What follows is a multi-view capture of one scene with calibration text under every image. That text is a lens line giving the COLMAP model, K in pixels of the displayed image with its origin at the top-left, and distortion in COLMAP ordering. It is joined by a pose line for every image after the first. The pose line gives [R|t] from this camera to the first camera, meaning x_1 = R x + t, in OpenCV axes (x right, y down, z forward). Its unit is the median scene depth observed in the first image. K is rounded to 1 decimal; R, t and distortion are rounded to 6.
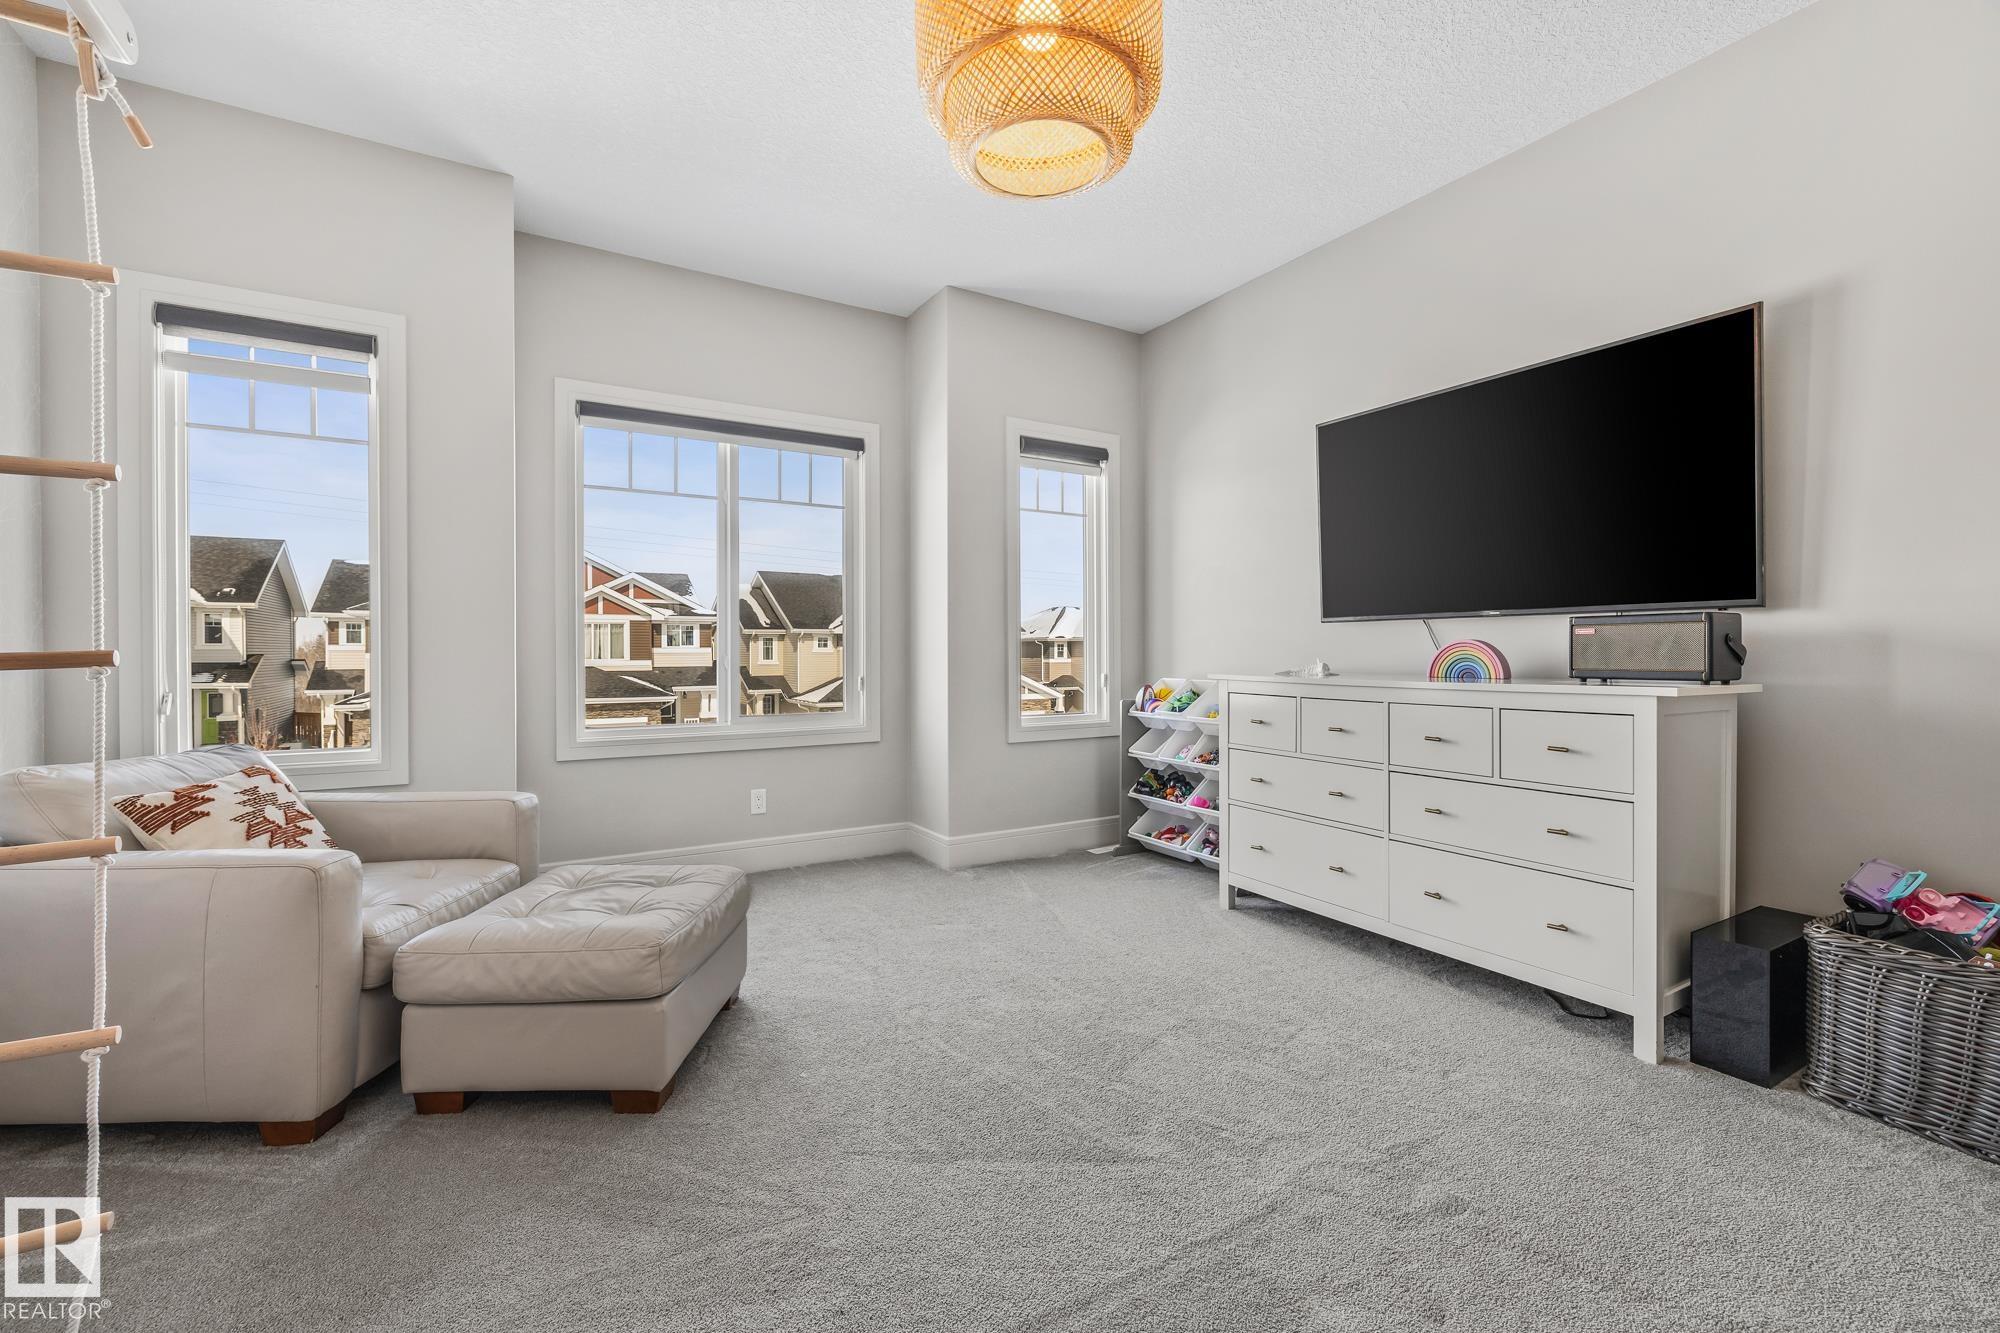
lens RADIAL K [[833.5, 0, 996.0], [0, 833.5, 645.2], [0, 0, 1]] dist [-0.000076, 0.000003]
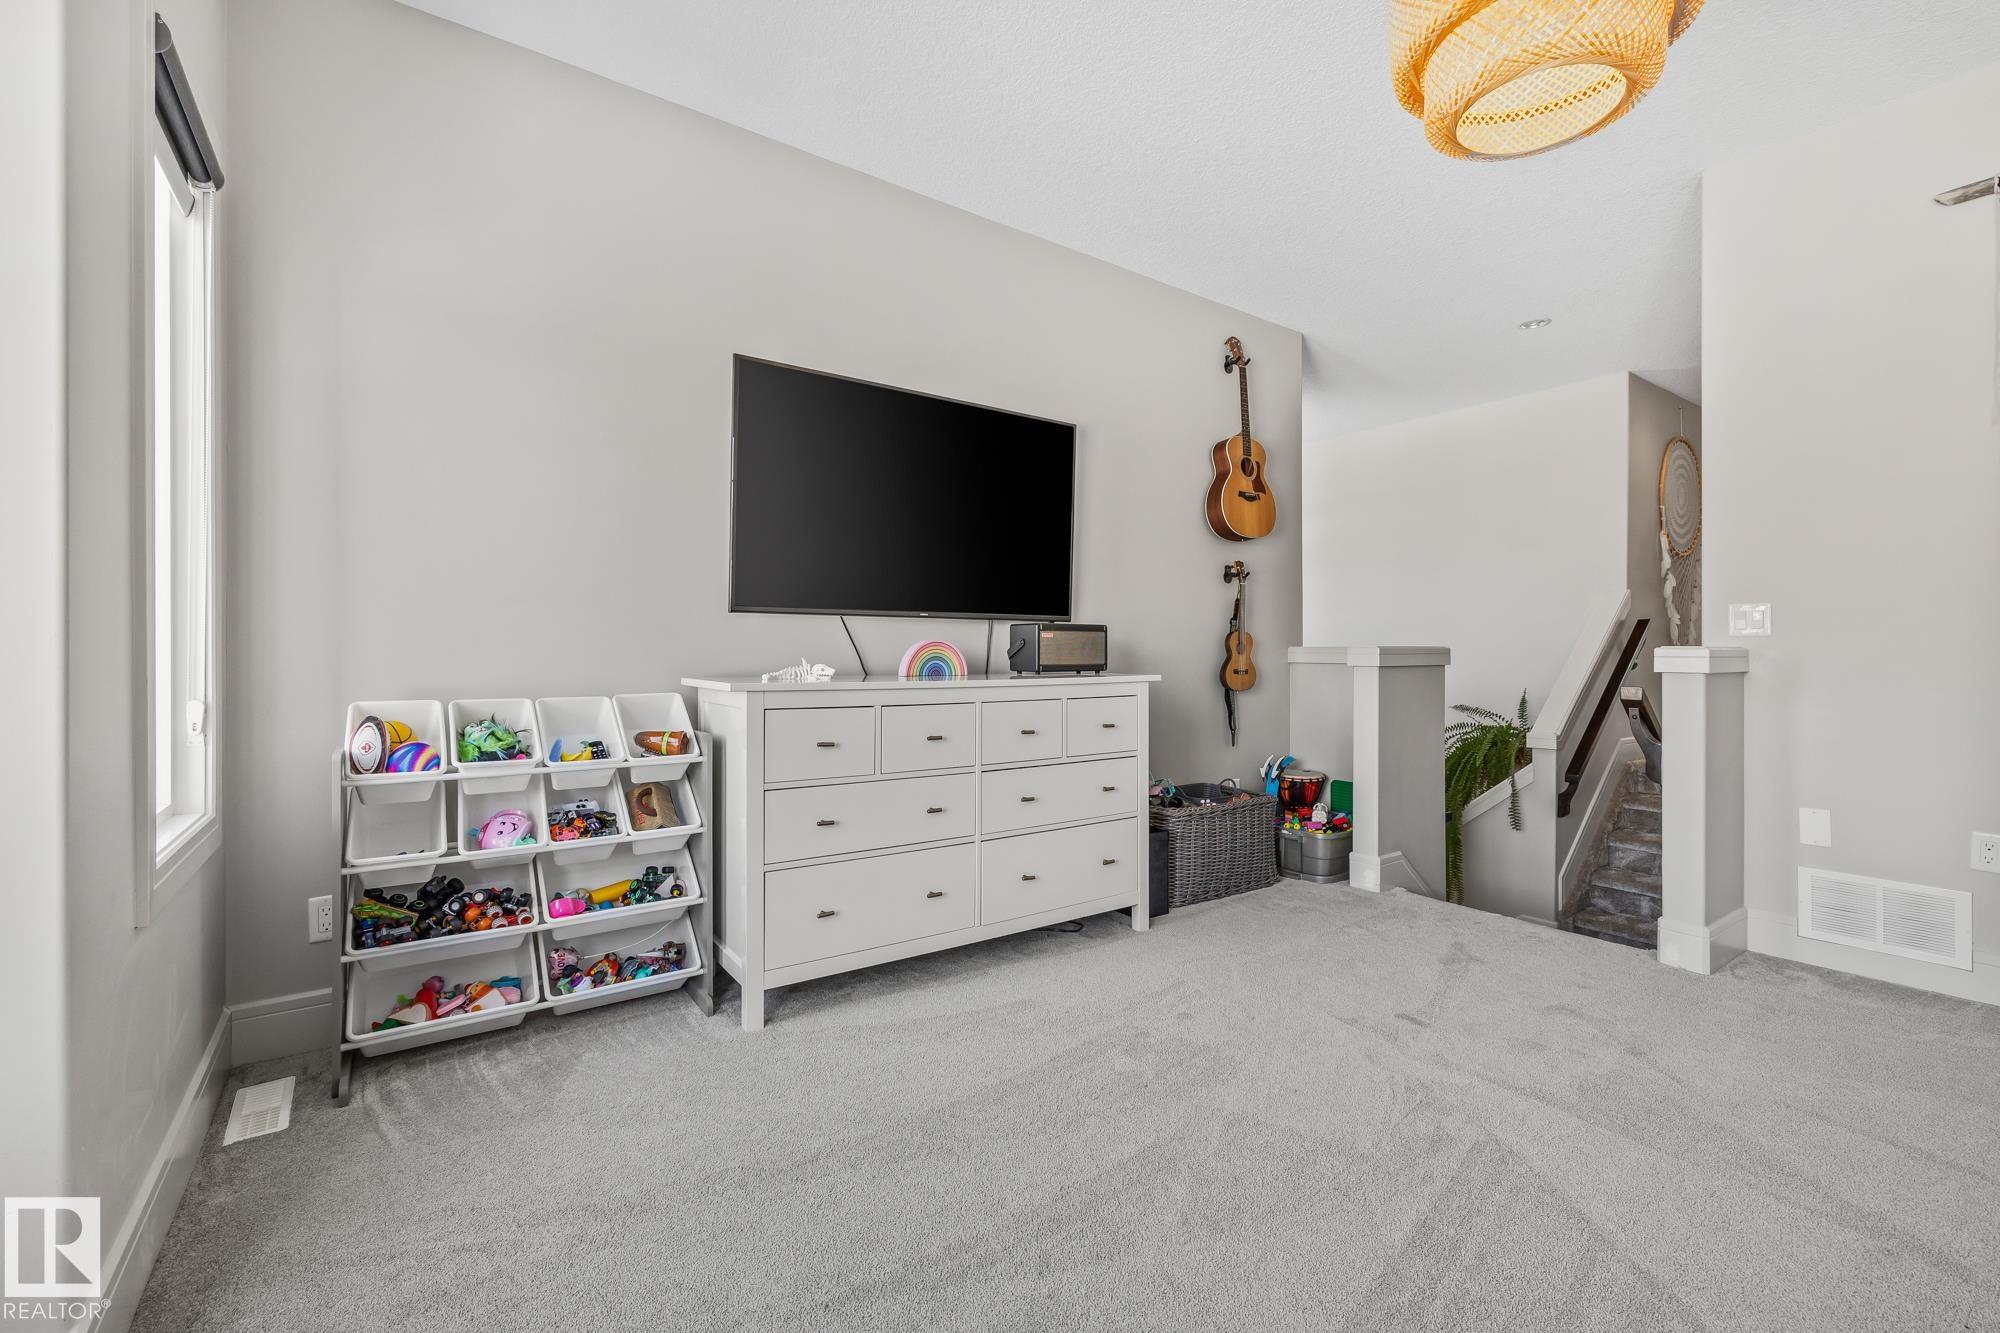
lens RADIAL K [[840.7, 0, 995.2], [0, 840.7, 645.4], [0, 0, 1]] dist [0.000415, 0.000009]
pose [[-0.078266, 0.010257, 0.996880, -0.489480], [-0.009580, 0.999893, -0.011041, 0.012048], [-0.996886, -0.010415, -0.078159, 1.004166]]
